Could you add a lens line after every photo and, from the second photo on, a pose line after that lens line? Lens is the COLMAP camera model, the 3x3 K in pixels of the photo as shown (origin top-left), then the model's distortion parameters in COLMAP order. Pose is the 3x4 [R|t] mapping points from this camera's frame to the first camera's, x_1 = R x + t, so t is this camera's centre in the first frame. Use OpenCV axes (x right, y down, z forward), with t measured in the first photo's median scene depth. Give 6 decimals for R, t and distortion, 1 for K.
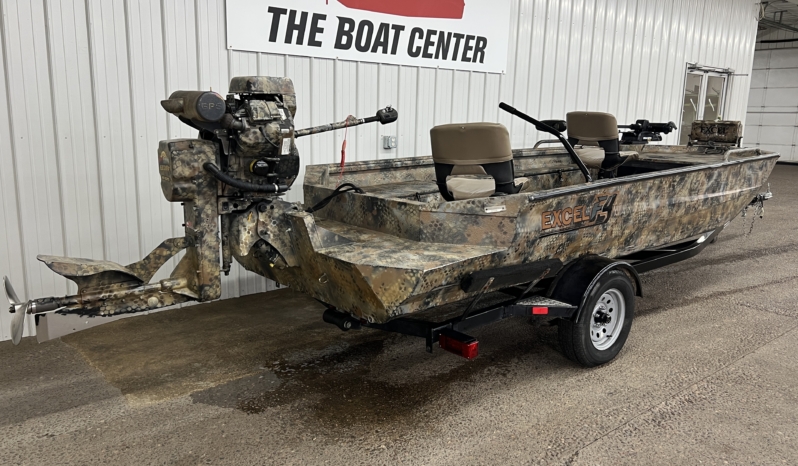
lens RADIAL K [[628.0, 0, 401.3], [0, 628.0, 231.0], [0, 0, 1]] dist [0.051366, -0.060267]
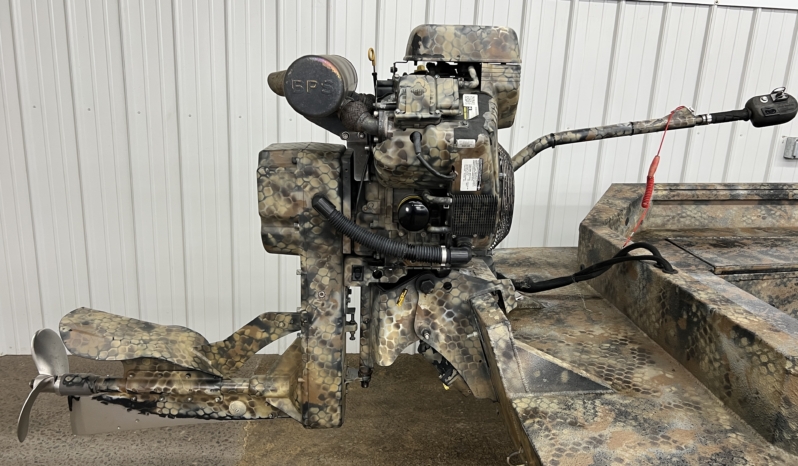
lens RADIAL K [[628.0, 0, 395.6], [0, 628.0, 236.6], [0, 0, 1]] dist [0.051366, -0.060267]
pose [[0.811119, 0.161643, -0.562101, 0.043500], [-0.132250, 0.986849, 0.092950, -0.124799], [0.569733, -0.001056, 0.821829, 0.579762]]
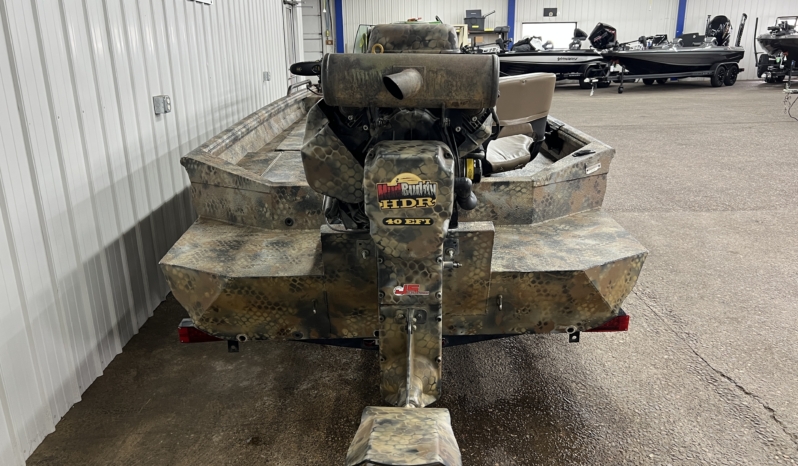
lens RADIAL K [[628.0, 0, 403.1], [0, 628.0, 237.9], [0, 0, 1]] dist [0.051366, -0.060267]
pose [[0.631806, -0.263639, 0.728914, -0.741282], [0.173743, 0.964621, 0.198295, -0.171790], [-0.755404, 0.001360, 0.655258, 0.623224]]
